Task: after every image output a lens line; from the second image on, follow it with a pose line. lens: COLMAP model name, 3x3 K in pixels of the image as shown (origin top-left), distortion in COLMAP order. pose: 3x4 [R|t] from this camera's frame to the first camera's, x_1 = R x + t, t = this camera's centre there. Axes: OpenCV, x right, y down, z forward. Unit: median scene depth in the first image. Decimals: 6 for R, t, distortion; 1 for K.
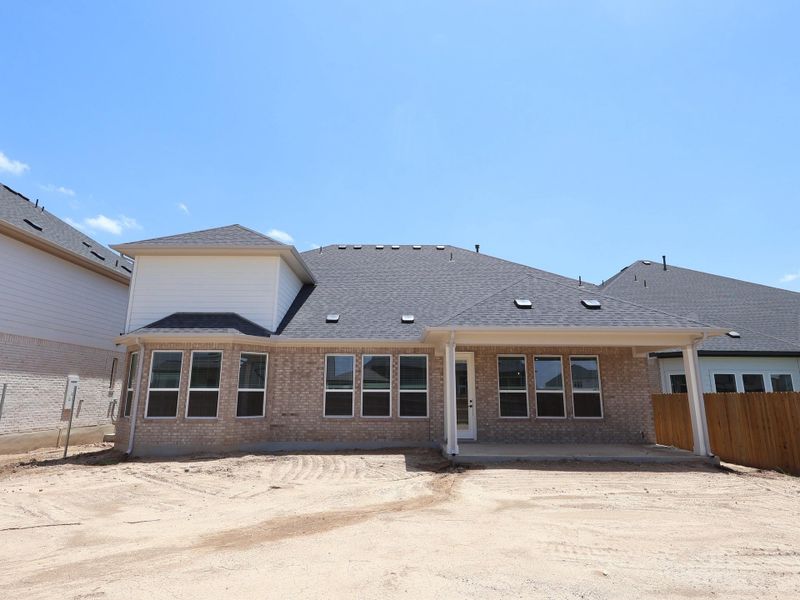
lens RADIAL K [[441.2, 0, 415.3], [0, 441.2, 306.4], [0, 0, 1]] dist [0.001347, 0.000265]
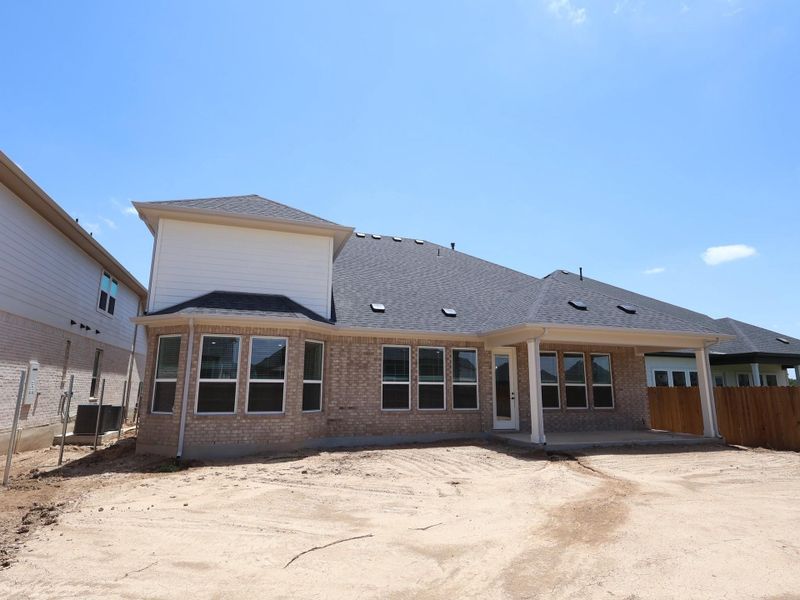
lens RADIAL K [[441.2, 0, 412.6], [0, 441.2, 303.7], [0, 0, 1]] dist [0.001347, 0.000265]
pose [[0.949794, 0.061348, 0.306803, -0.445531], [-0.064828, 0.997896, 0.001154, 0.013870], [-0.306087, -0.020986, 0.951772, 0.069162]]
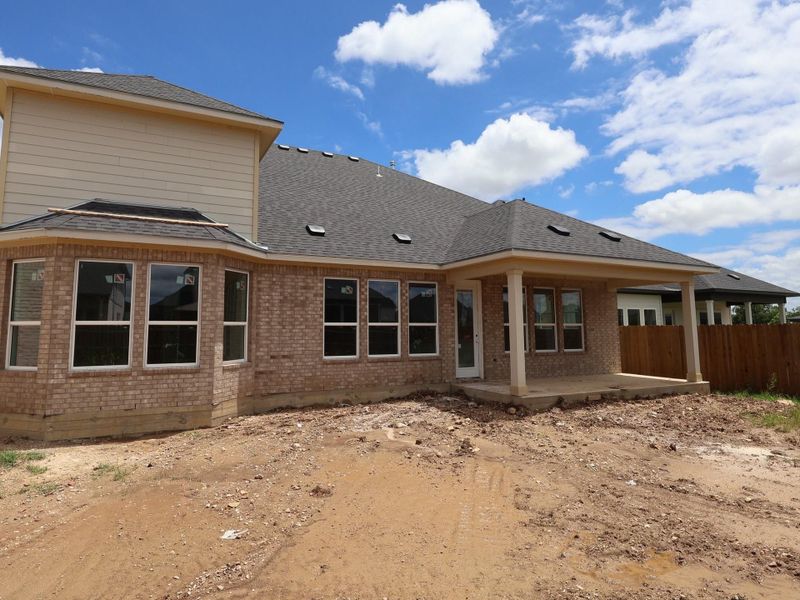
lens RADIAL K [[468.2, 0, 381.1], [0, 468.2, 277.0], [0, 0, 1]] dist [-0.002229, -0.001171]
pose [[0.907495, 0.040200, 0.418135, -0.454644], [-0.077052, 0.994451, 0.071620, 0.044391], [-0.412936, -0.097213, 0.905557, 0.236194]]
